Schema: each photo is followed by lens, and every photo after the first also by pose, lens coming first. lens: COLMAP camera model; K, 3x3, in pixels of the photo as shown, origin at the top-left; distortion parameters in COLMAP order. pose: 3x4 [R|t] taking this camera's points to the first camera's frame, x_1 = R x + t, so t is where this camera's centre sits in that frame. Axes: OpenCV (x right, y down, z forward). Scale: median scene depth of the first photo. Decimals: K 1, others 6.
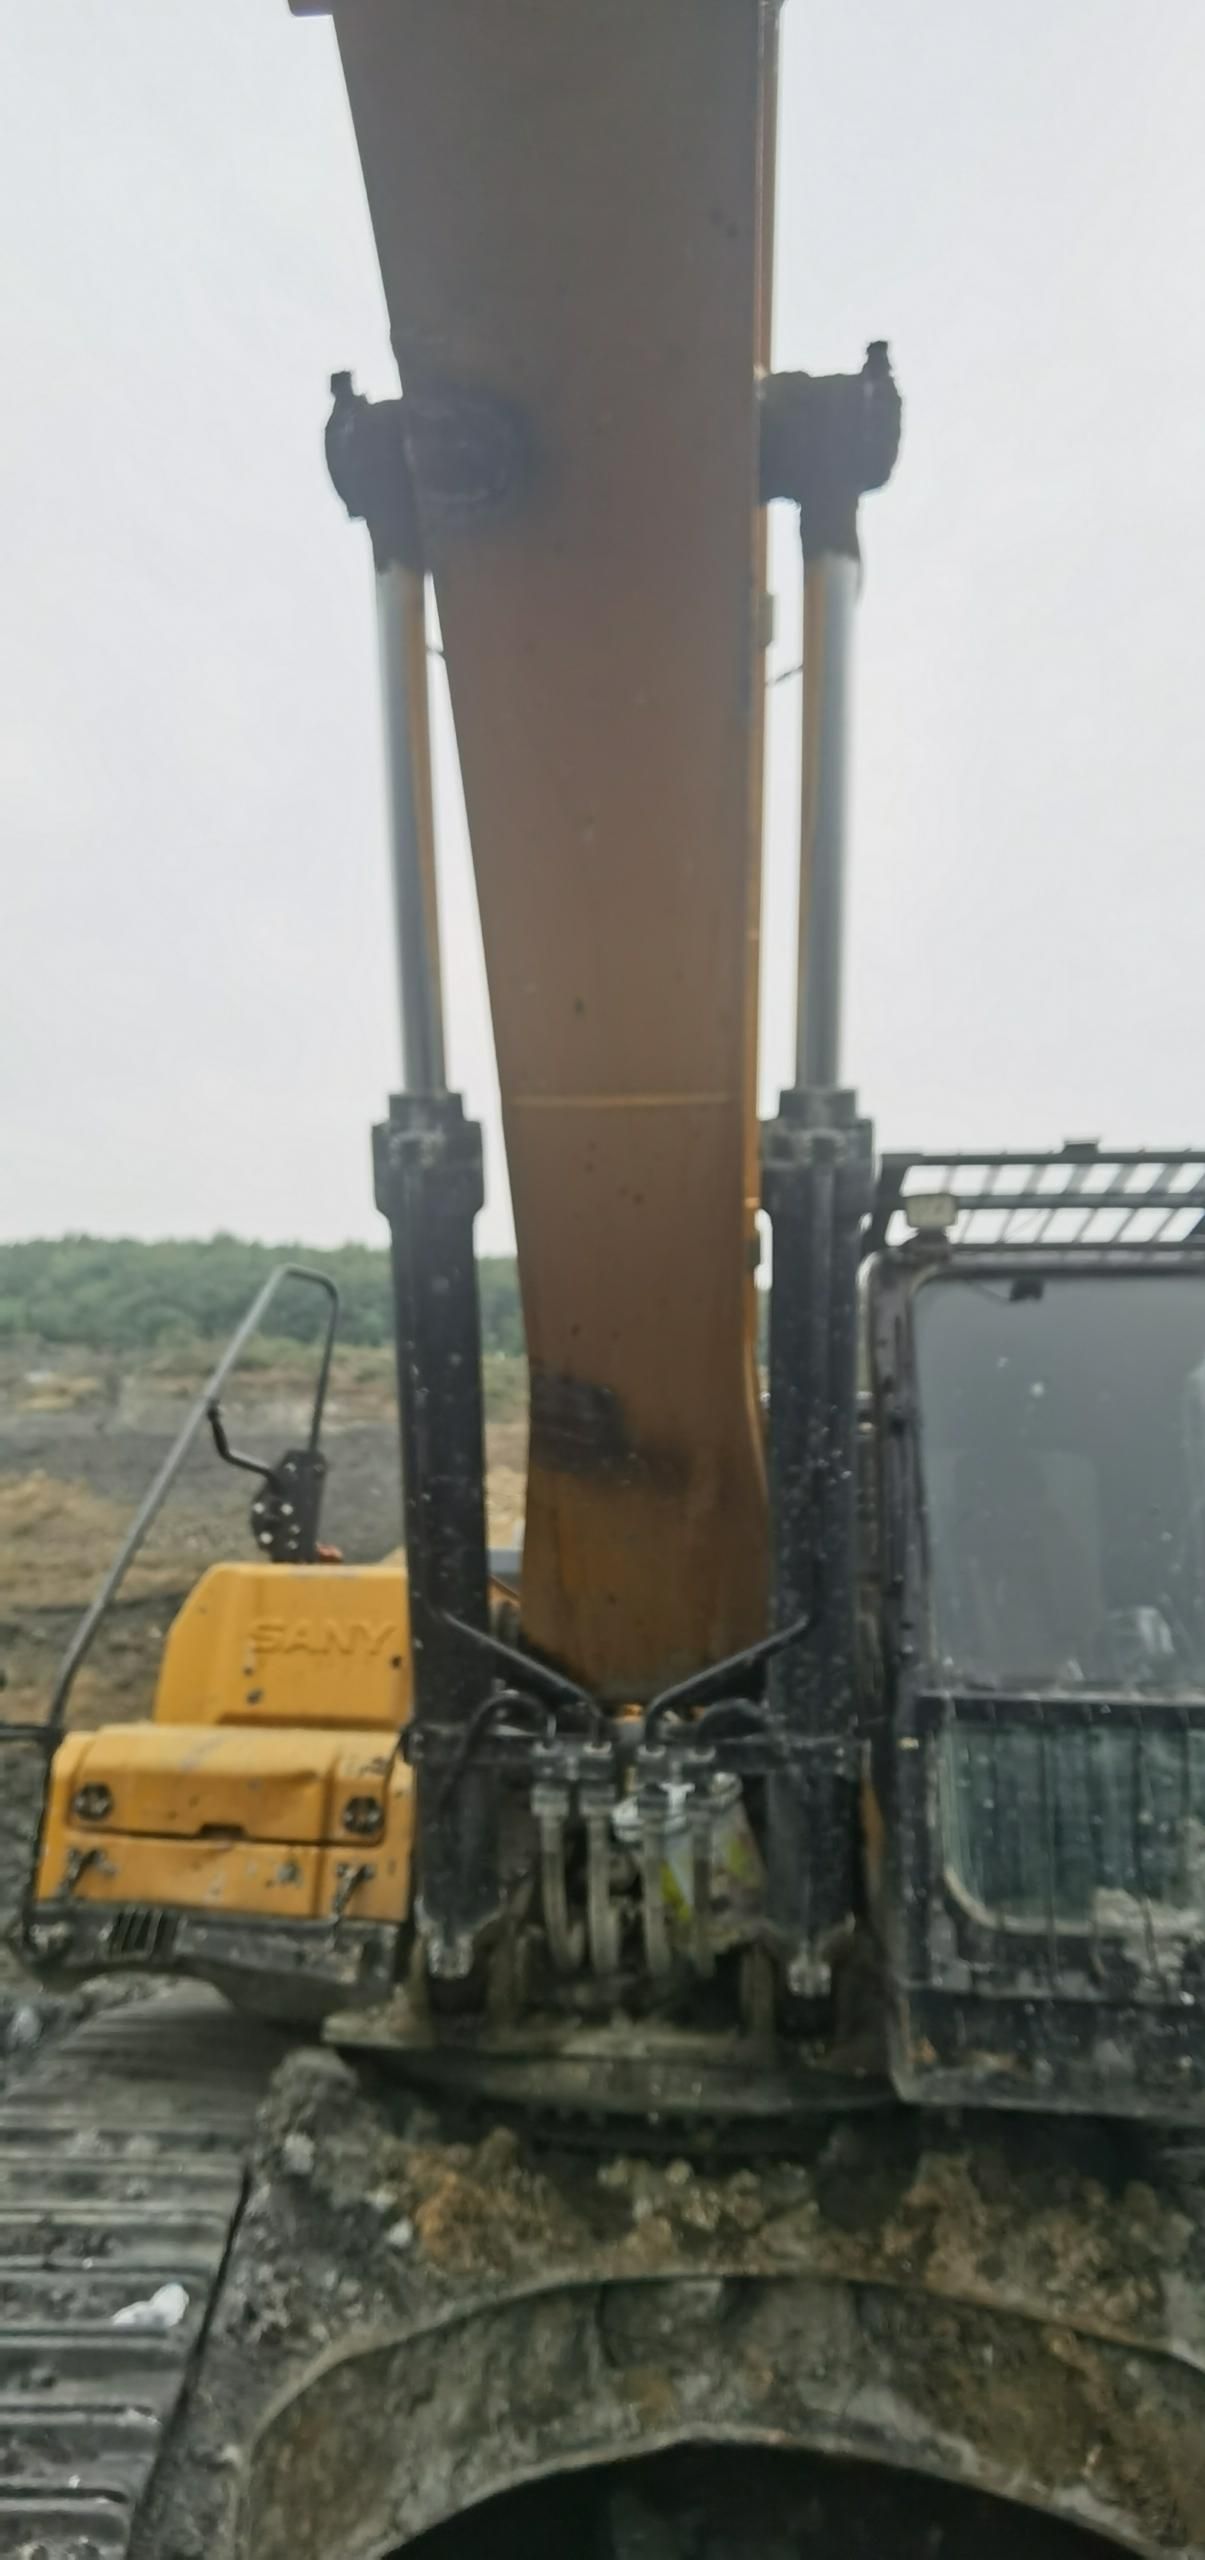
lens RADIAL K [[1384.3, 0, 612.6], [0, 1384.3, 1275.6], [0, 0, 1]] dist [-0.046073, 0.031560]
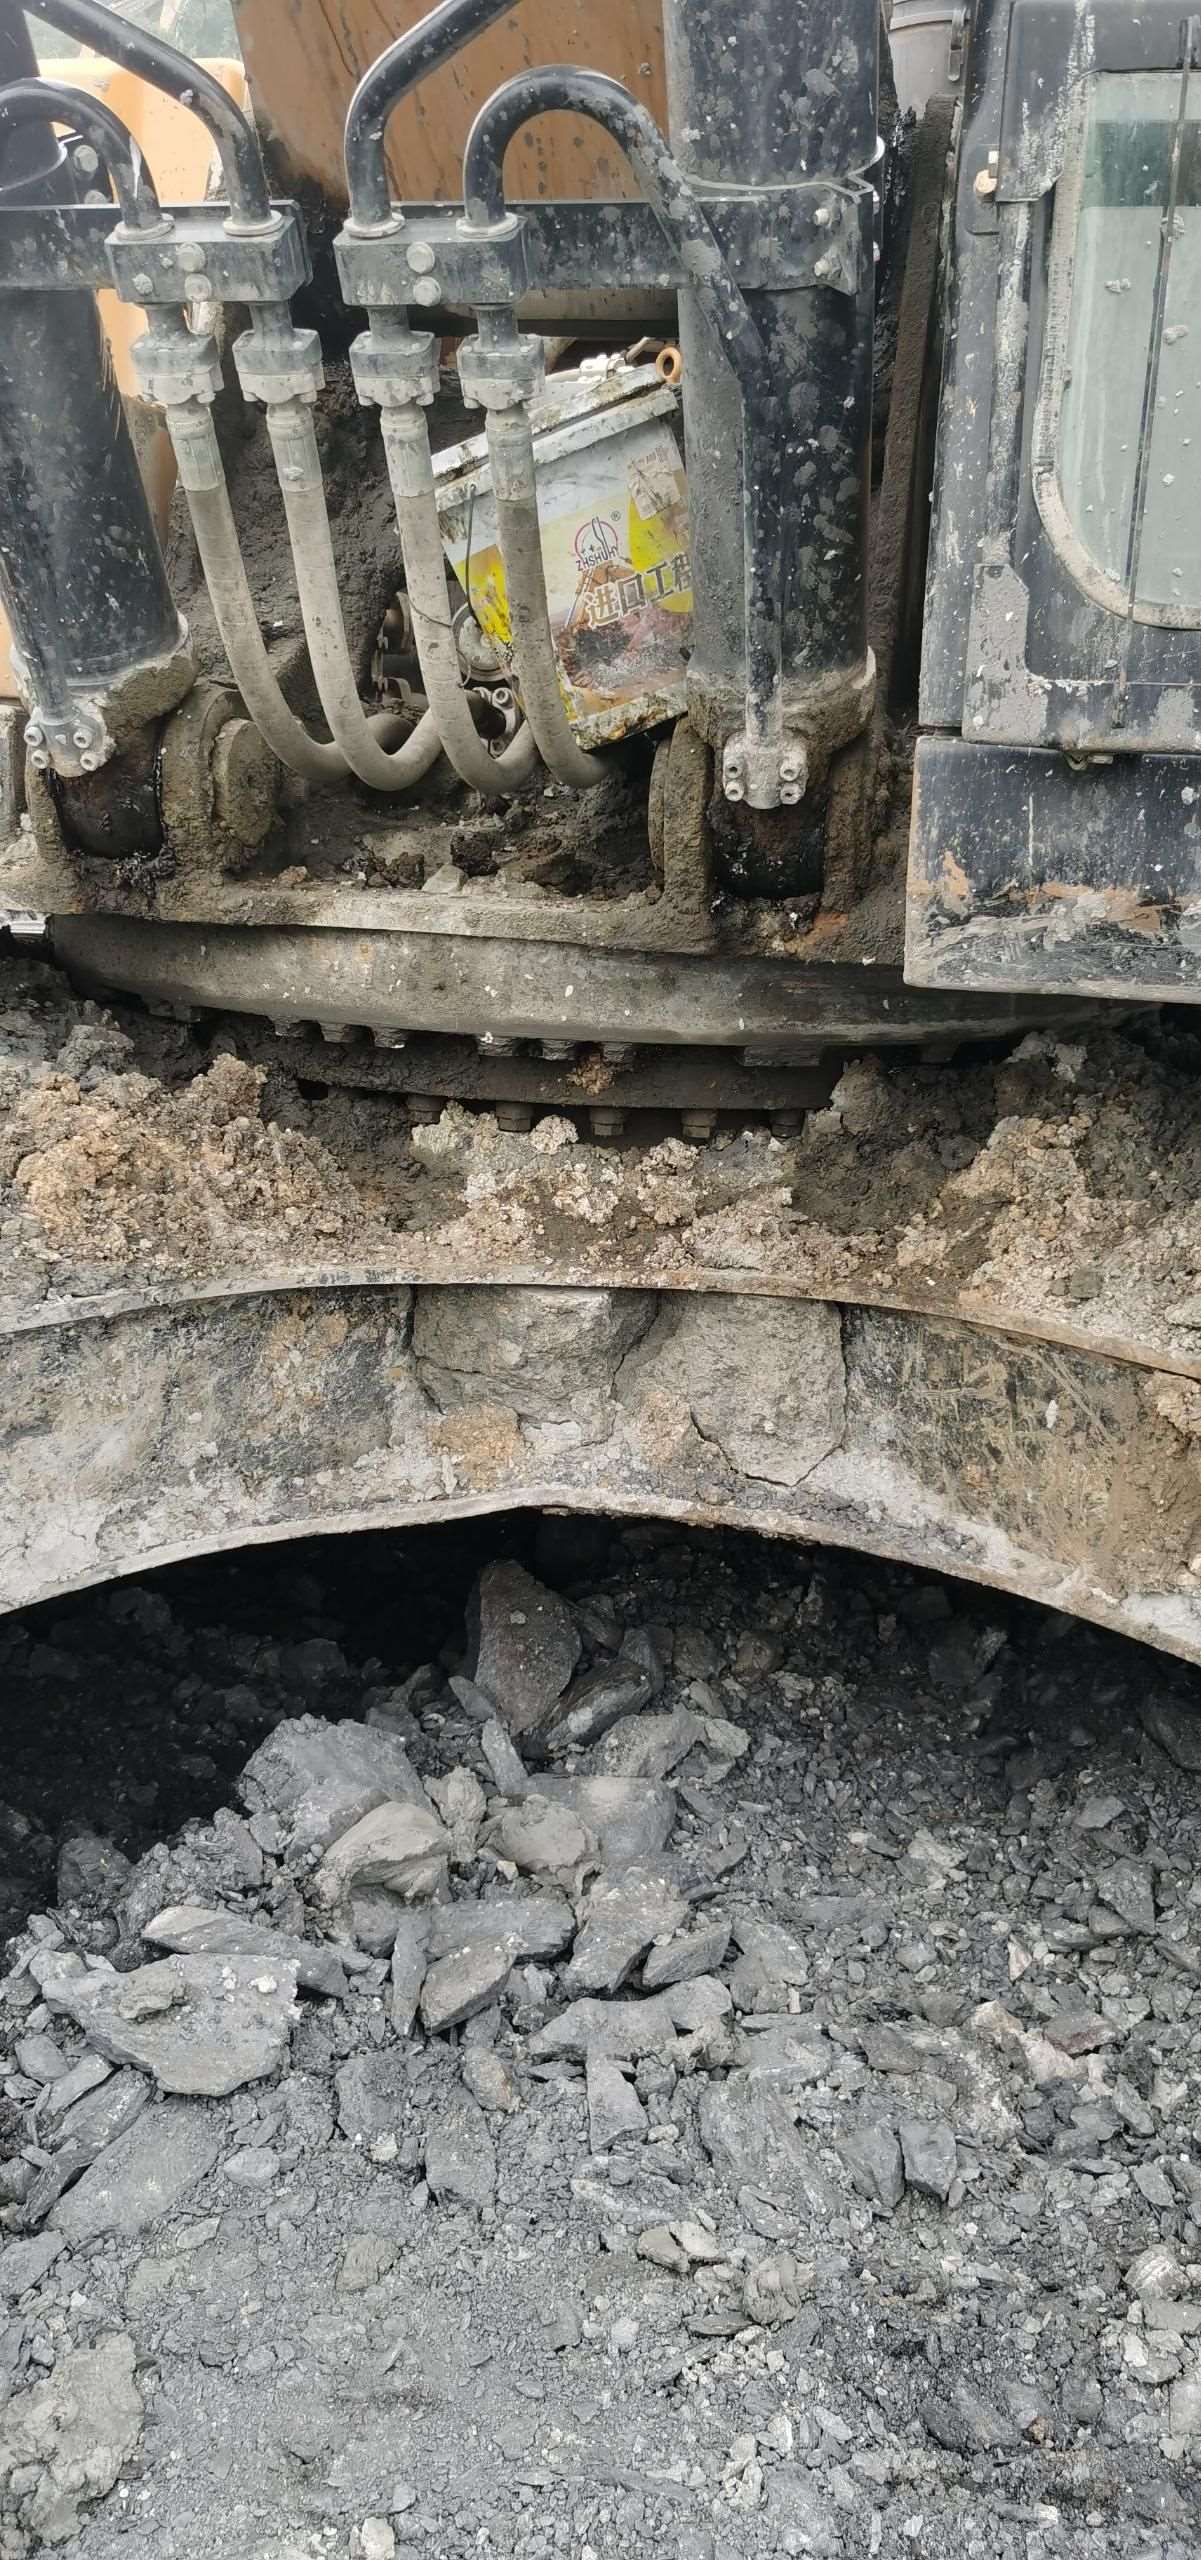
lens RADIAL K [[2101.4, 0, 600.5], [0, 2101.4, 1280.0], [0, 0, 1]] dist [0.101184, -0.212984]
pose [[0.994897, 0.033732, -0.095088, 0.163824], [0.025172, 0.829670, 0.557687, 0.244277], [0.097703, -0.557234, 0.824587, 0.279467]]
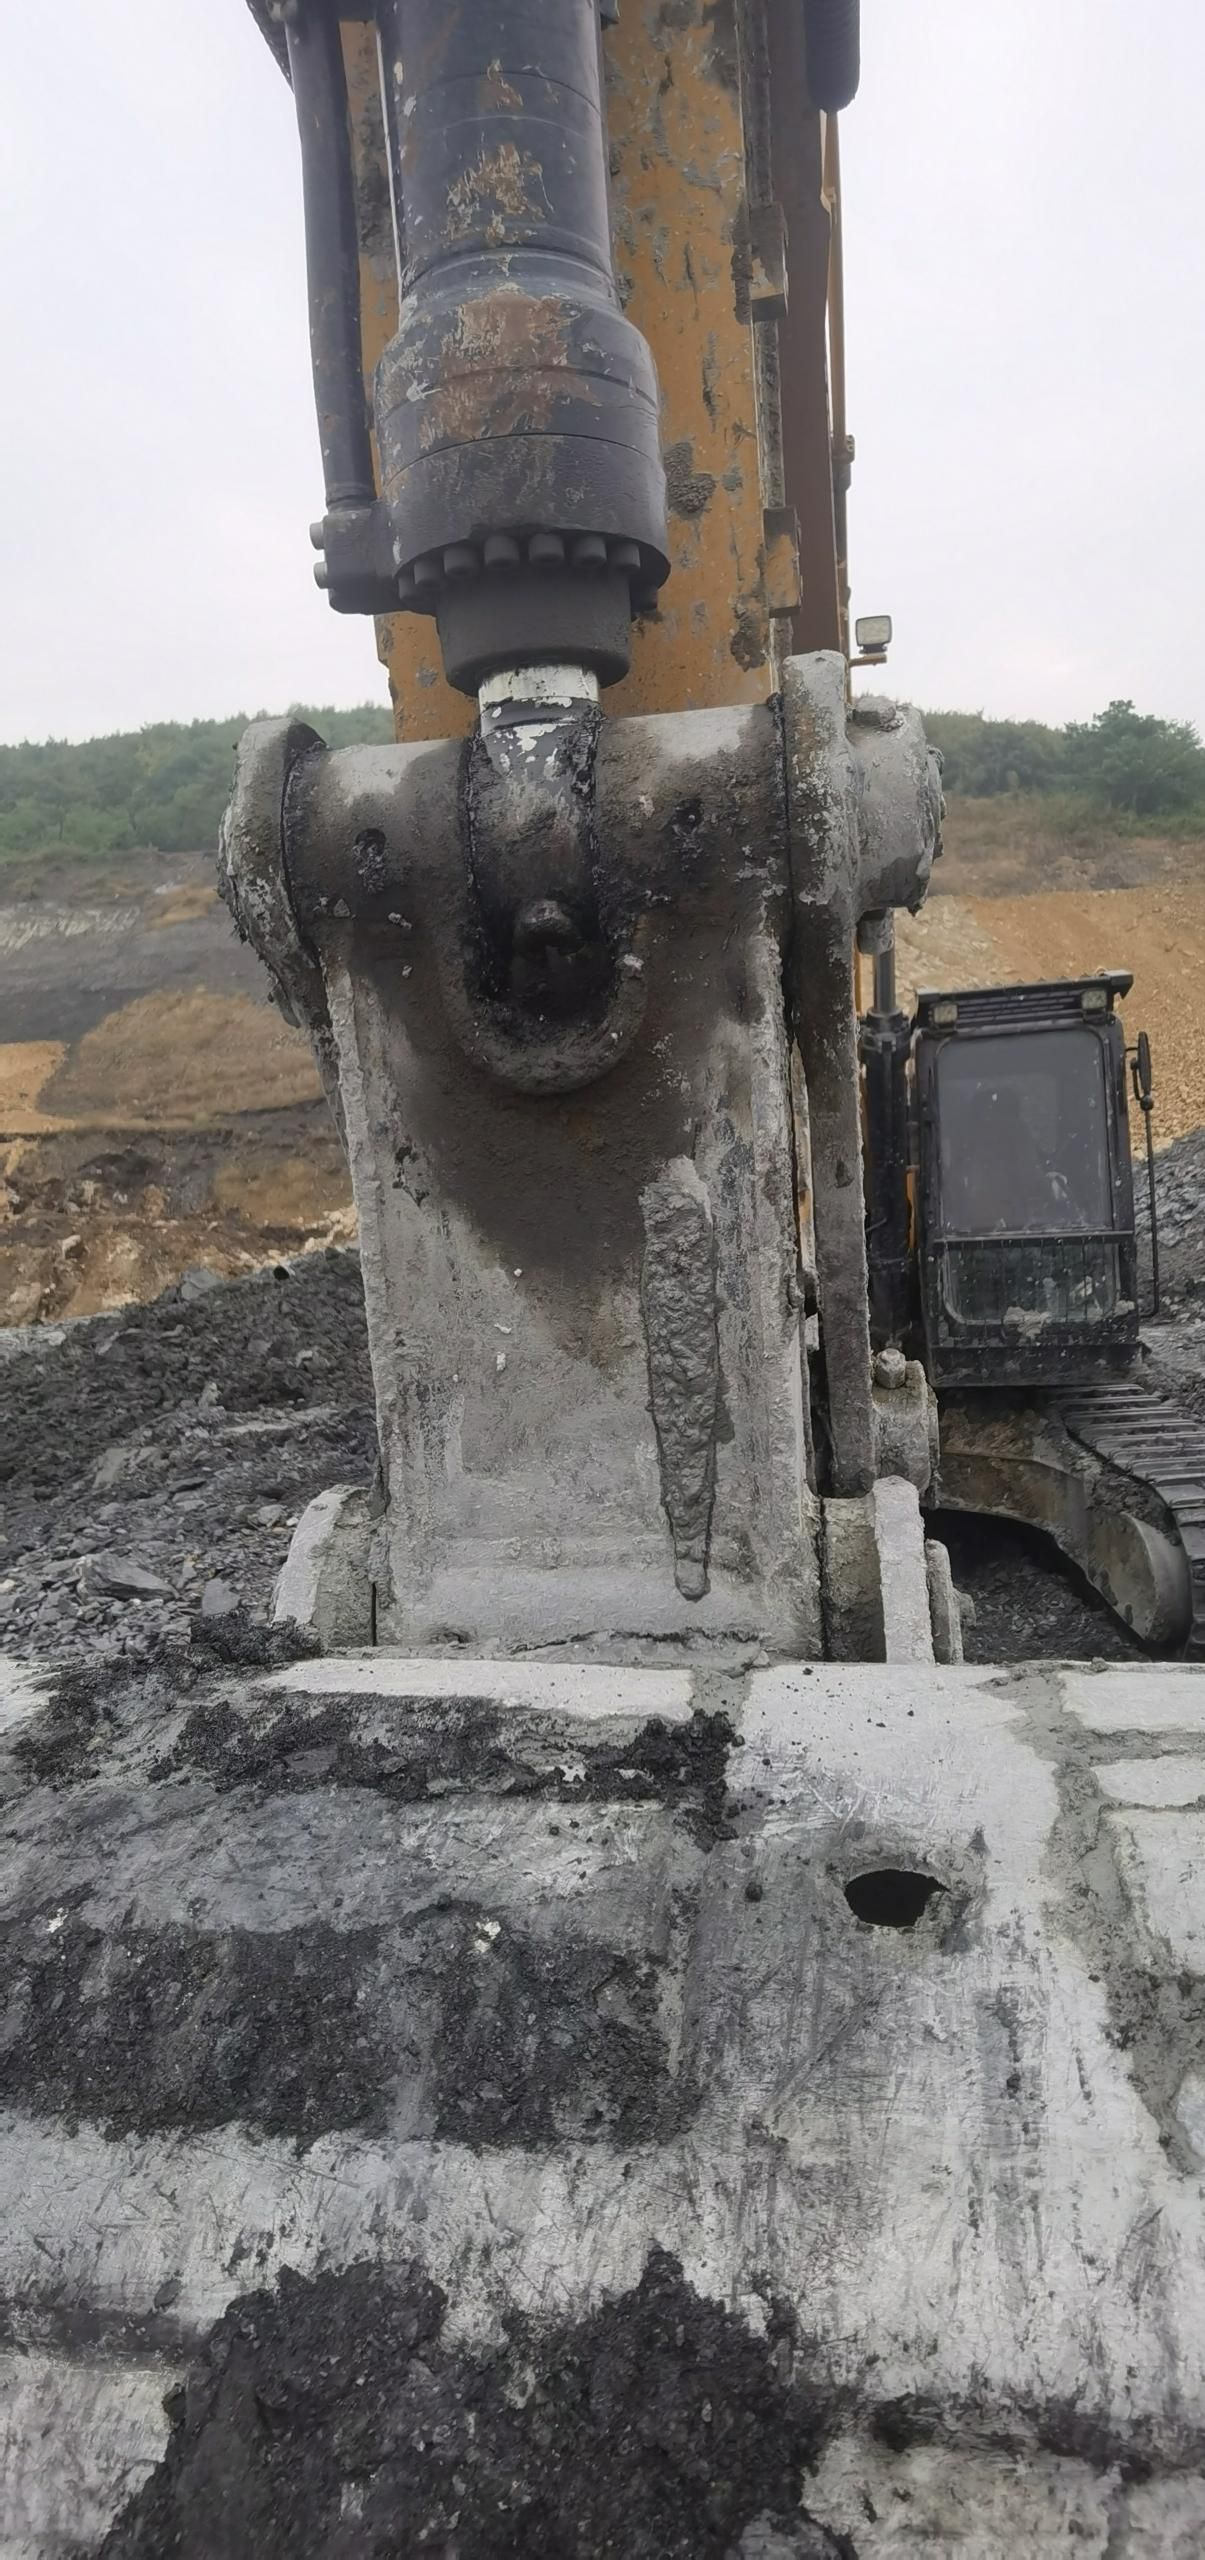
lens RADIAL K [[1326.1, 0, 602.5], [0, 1326.1, 1280.0], [0, 0, 1]] dist [-0.011028, 0.000599]
pose [[0.990101, -0.083898, -0.112521, -0.105000], [0.121640, 0.912884, 0.389674, -0.611130], [0.070026, -0.399504, 0.914053, -1.207386]]
